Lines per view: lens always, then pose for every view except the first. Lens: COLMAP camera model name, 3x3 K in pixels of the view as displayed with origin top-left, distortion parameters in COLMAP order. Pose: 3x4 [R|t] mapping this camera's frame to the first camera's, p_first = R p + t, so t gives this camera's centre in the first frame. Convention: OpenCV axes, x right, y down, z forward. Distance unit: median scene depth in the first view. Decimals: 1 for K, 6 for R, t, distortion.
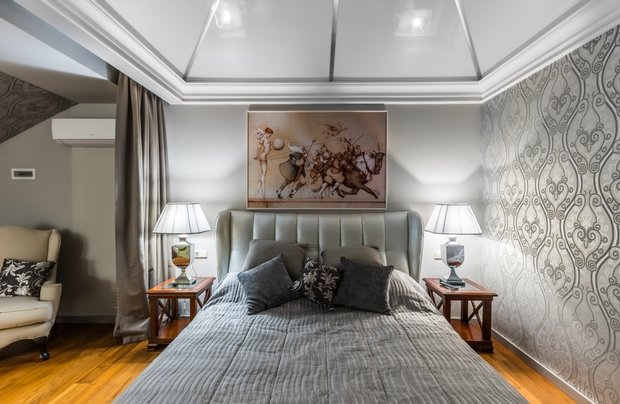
lens RADIAL K [[270.5, 0, 310.9], [0, 270.5, 206.8], [0, 0, 1]] dist [0.009412, 0.000640]
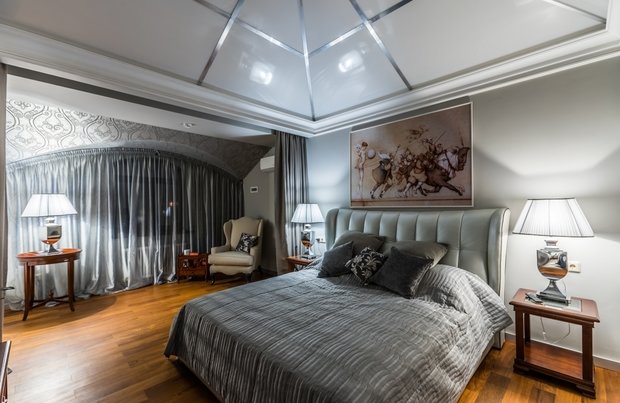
lens RADIAL K [[270.5, 0, 310.9], [0, 270.5, 206.3], [0, 0, 1]] dist [0.009412, 0.000640]
pose [[0.718200, -0.010222, -0.695762, 0.530835], [-0.002928, 0.999839, -0.017713, 0.026034], [0.695831, 0.014758, 0.718054, -0.060125]]
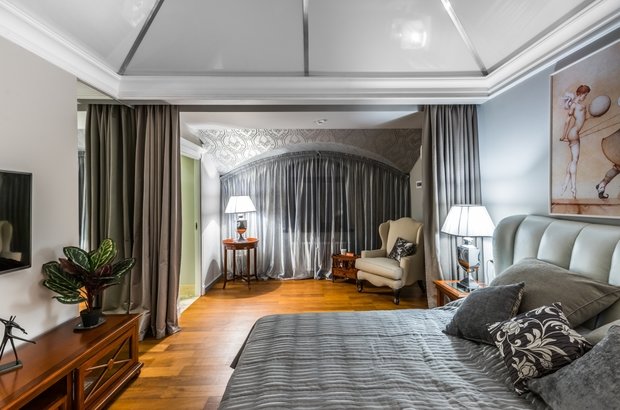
lens RADIAL K [[272.7, 0, 312.5], [0, 272.7, 199.4], [0, 0, 1]] dist [0.011847, 0.000069]
pose [[0.035184, -0.007659, -0.999351, 0.454074], [-0.013505, 0.999876, -0.008138, -0.017069], [0.999290, 0.013782, 0.035077, 0.364564]]
